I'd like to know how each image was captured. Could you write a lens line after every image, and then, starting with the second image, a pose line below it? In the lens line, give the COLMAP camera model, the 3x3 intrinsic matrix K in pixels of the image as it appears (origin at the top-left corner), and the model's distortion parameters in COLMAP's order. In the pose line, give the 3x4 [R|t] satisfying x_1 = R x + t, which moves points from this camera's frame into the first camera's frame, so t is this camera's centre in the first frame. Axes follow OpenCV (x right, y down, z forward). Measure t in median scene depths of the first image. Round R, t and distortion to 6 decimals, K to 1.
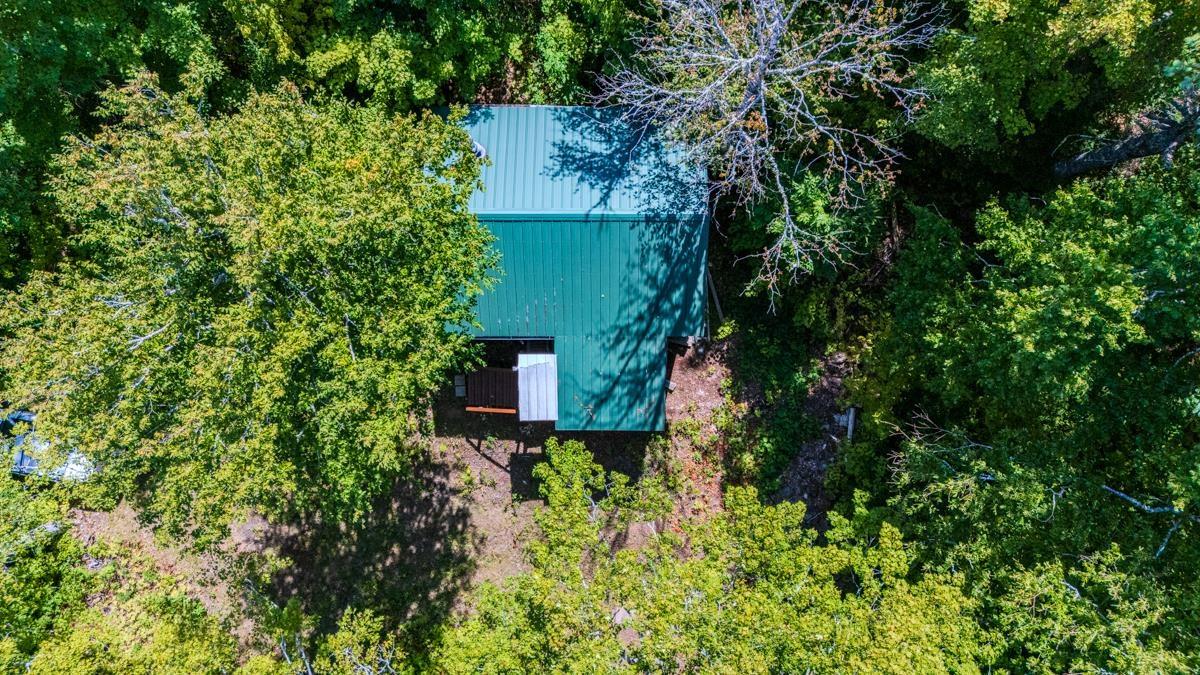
lens RADIAL K [[845.6, 0, 602.3], [0, 845.6, 341.3], [0, 0, 1]] dist [0.012343, -0.003423]
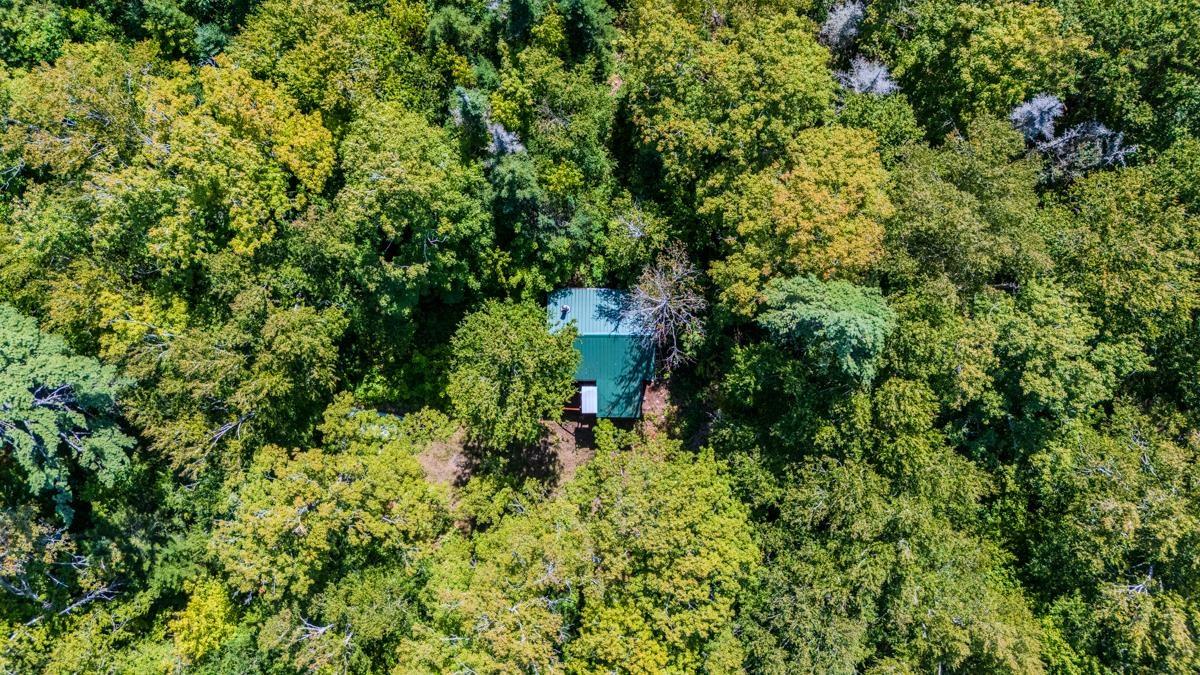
lens RADIAL K [[845.6, 0, 607.2], [0, 845.6, 334.9], [0, 0, 1]] dist [0.012343, -0.003423]
pose [[0.999994, 0.002725, -0.002184, -0.018436], [-0.002747, 0.999945, -0.010158, -0.110150], [0.002156, 0.010164, 0.999946, -1.482964]]
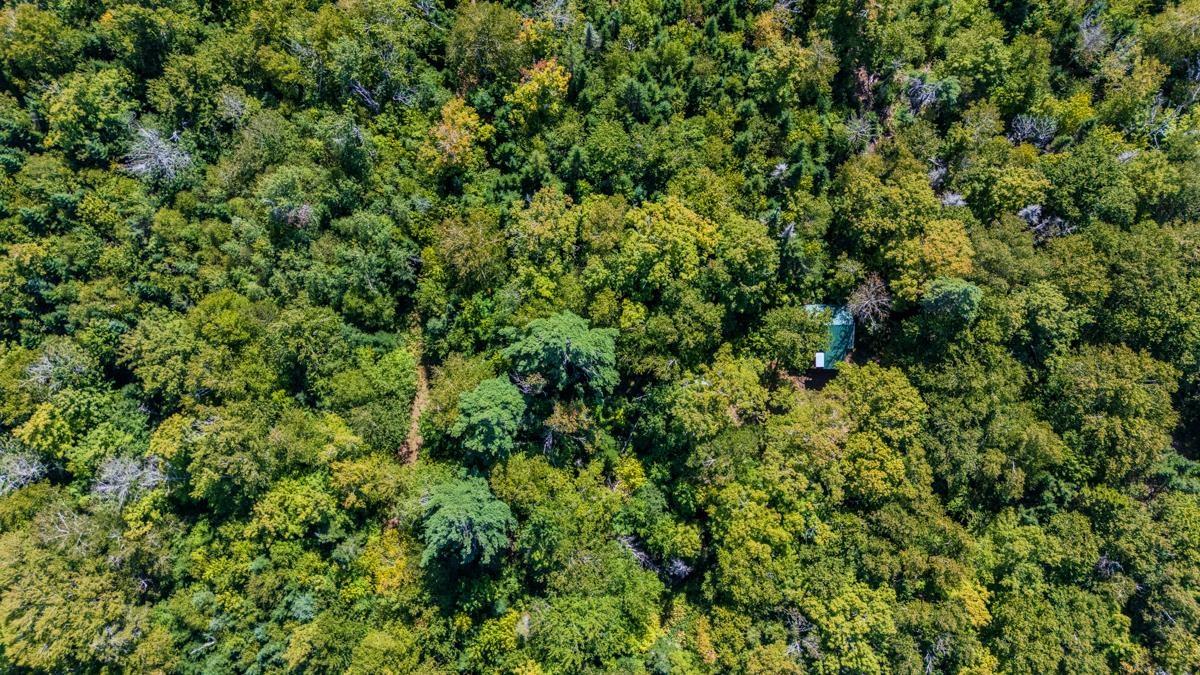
lens RADIAL K [[845.6, 0, 592.0], [0, 845.6, 339.7], [0, 0, 1]] dist [0.012343, -0.003423]
pose [[0.999801, -0.019344, 0.004786, -1.409284], [0.019894, 0.982845, -0.183356, 0.811530], [-0.001157, 0.183415, 0.983035, -3.856988]]
